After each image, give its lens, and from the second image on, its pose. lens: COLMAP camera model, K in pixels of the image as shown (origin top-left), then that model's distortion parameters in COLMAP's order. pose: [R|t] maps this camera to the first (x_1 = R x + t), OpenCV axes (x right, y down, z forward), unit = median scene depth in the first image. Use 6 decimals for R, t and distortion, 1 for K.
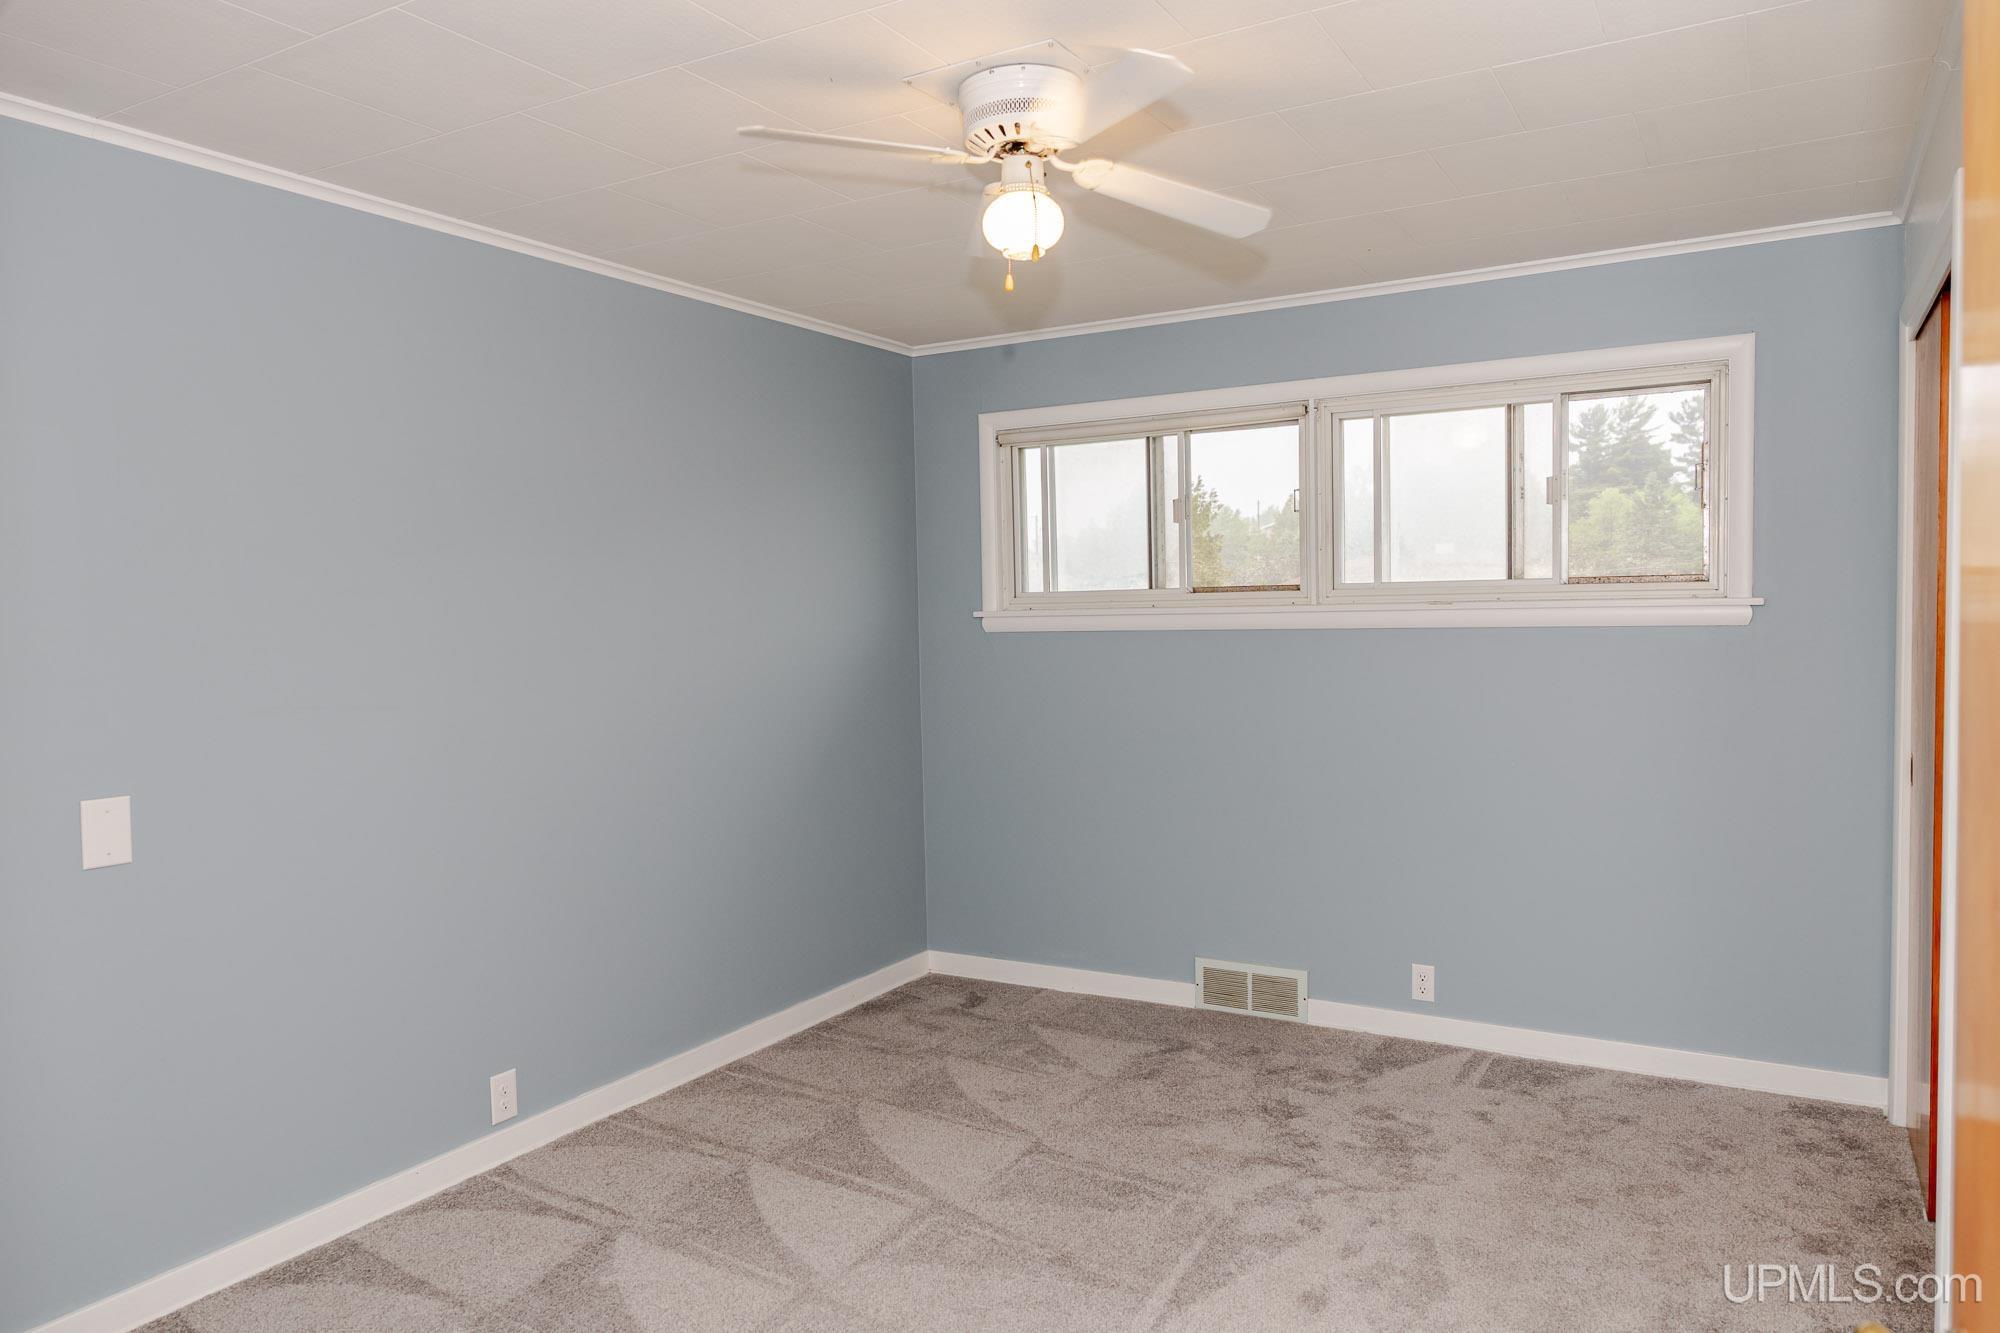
lens RADIAL K [[1373.5, 0, 980.5], [0, 1373.5, 676.9], [0, 0, 1]] dist [0.008581, 0.011330]
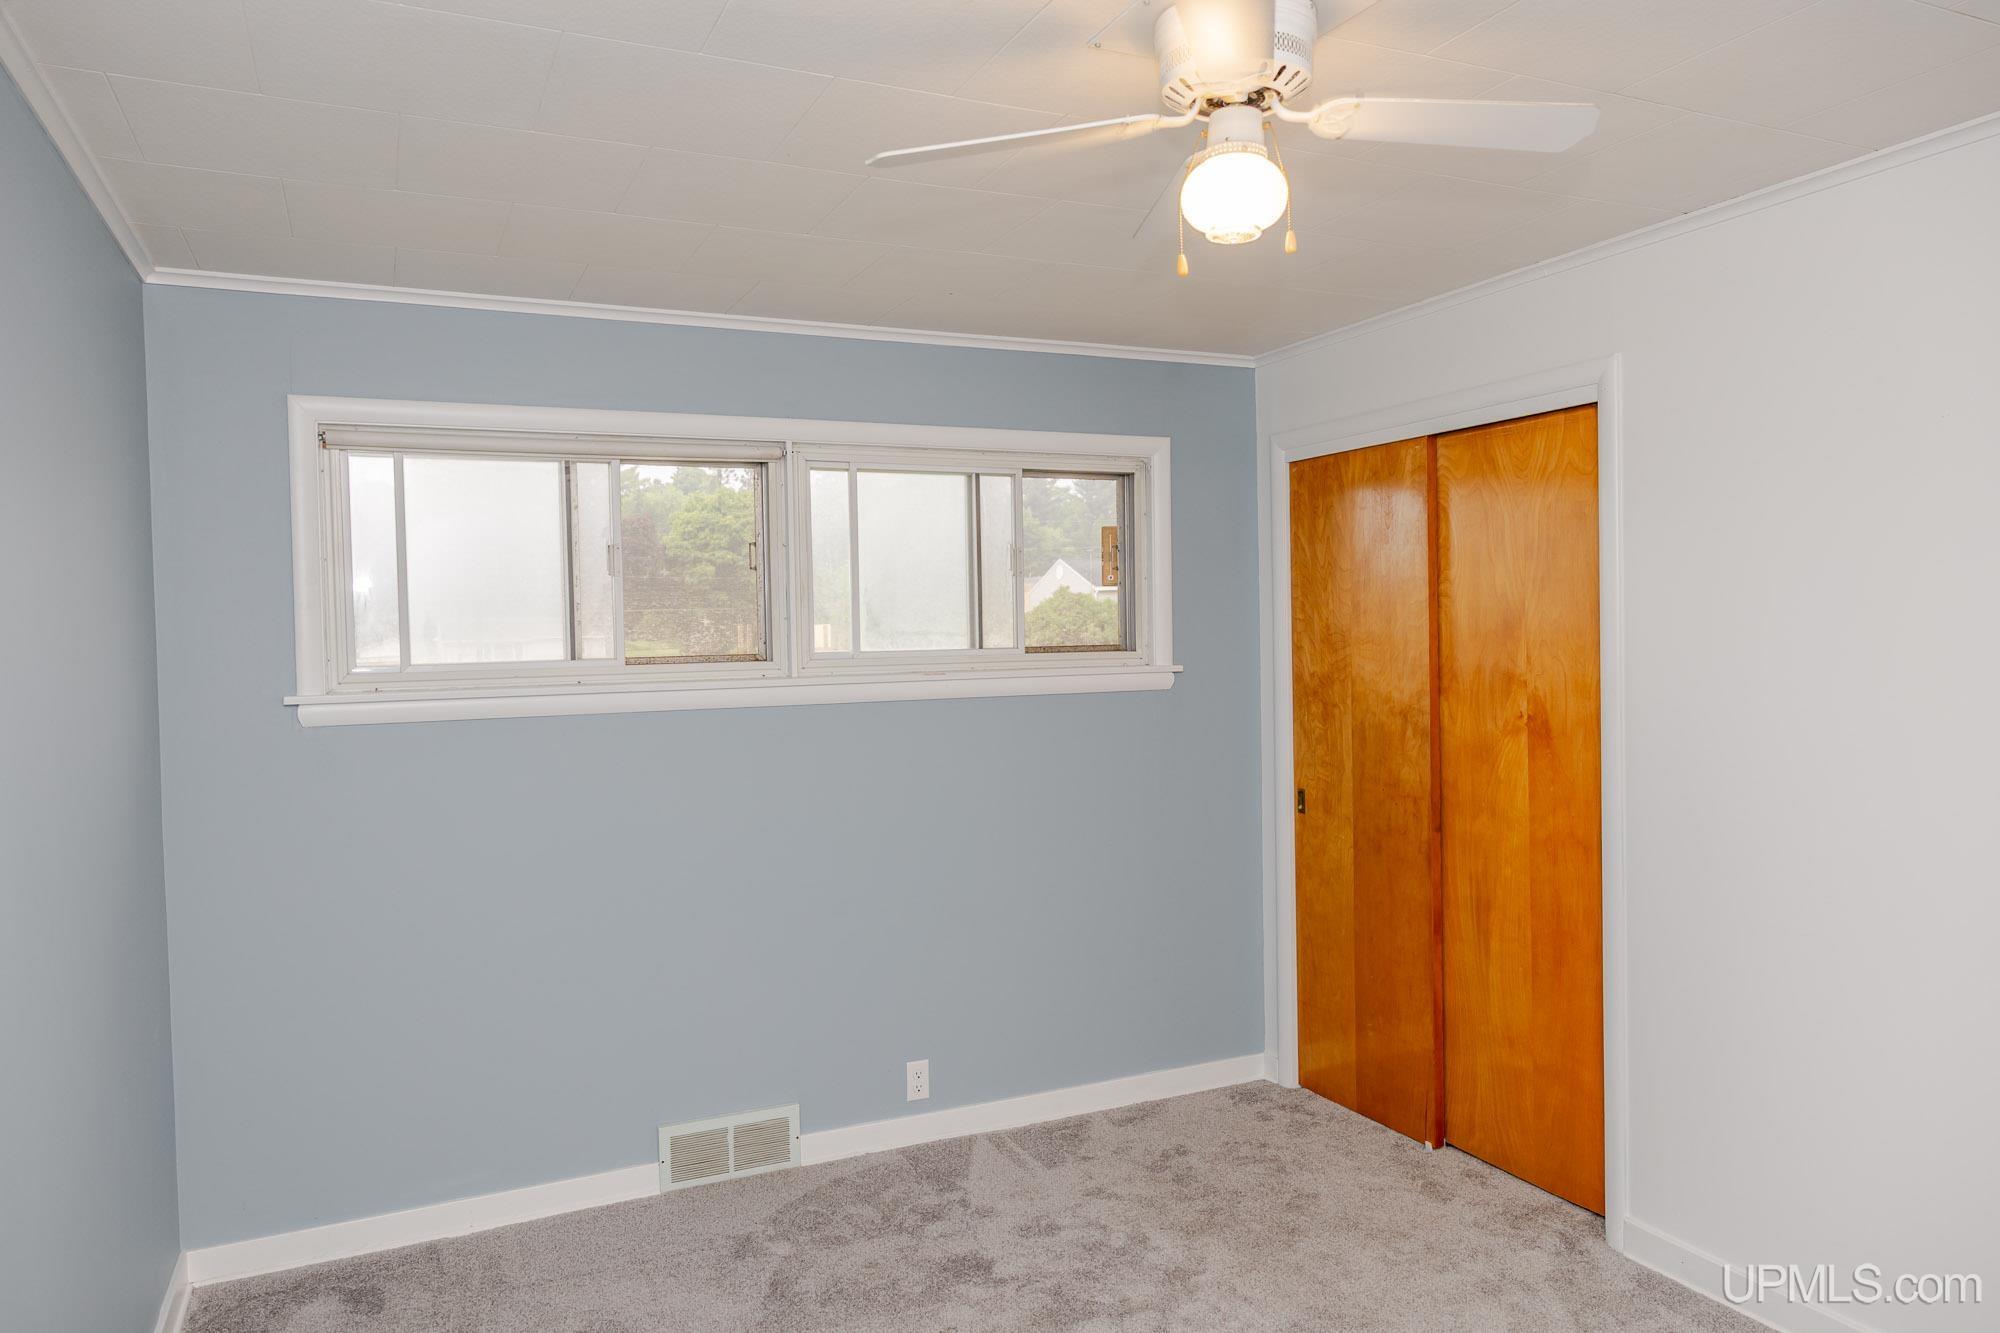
lens RADIAL K [[1373.5, 0, 1009.4], [0, 1373.5, 676.6], [0, 0, 1]] dist [0.008581, 0.011330]
pose [[0.554972, -0.017079, 0.831693, -0.408216], [0.053554, 0.998449, -0.015232, -0.032785], [-0.830143, 0.052994, 0.555026, 0.410714]]
